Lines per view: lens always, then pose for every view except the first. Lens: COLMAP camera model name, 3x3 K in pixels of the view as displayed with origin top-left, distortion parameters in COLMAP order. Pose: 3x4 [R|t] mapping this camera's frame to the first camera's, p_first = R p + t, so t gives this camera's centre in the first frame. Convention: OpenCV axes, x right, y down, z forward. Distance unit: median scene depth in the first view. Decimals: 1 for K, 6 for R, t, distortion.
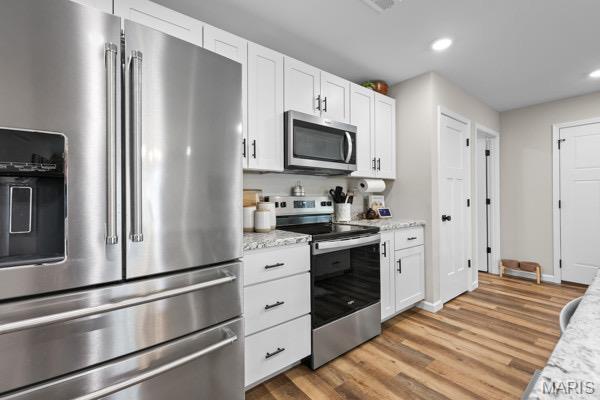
lens RADIAL K [[262.7, 0, 299.1], [0, 262.7, 197.8], [0, 0, 1]] dist [0.003748, 0.000796]
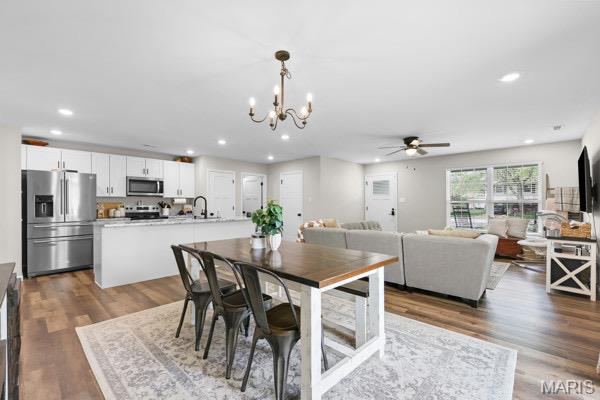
lens RADIAL K [[261.7, 0, 300.7], [0, 261.7, 203.0], [0, 0, 1]] dist [0.001753, 0.000260]
pose [[0.989168, 0.002568, 0.146768, 1.192713], [-0.001567, 0.999975, -0.006939, -0.012665], [-0.146783, 0.006633, 0.989147, -1.798641]]
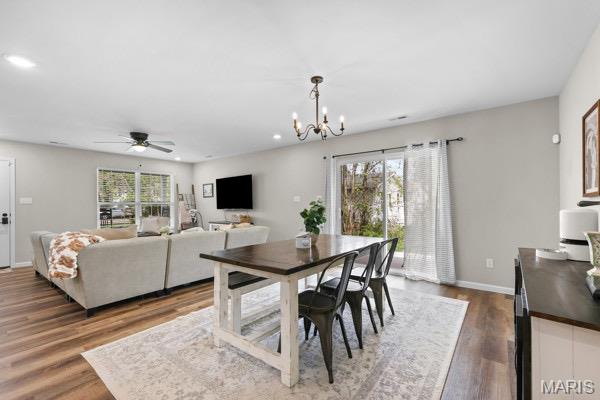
lens RADIAL K [[261.7, 0, 300.7], [0, 261.7, 203.0], [0, 0, 1]] dist [0.001753, 0.000260]
pose [[-0.246584, 0.009866, 0.969071, 0.207756], [0.010706, 0.999915, -0.007456, -0.011181], [-0.969062, 0.008536, -0.246668, -0.523062]]
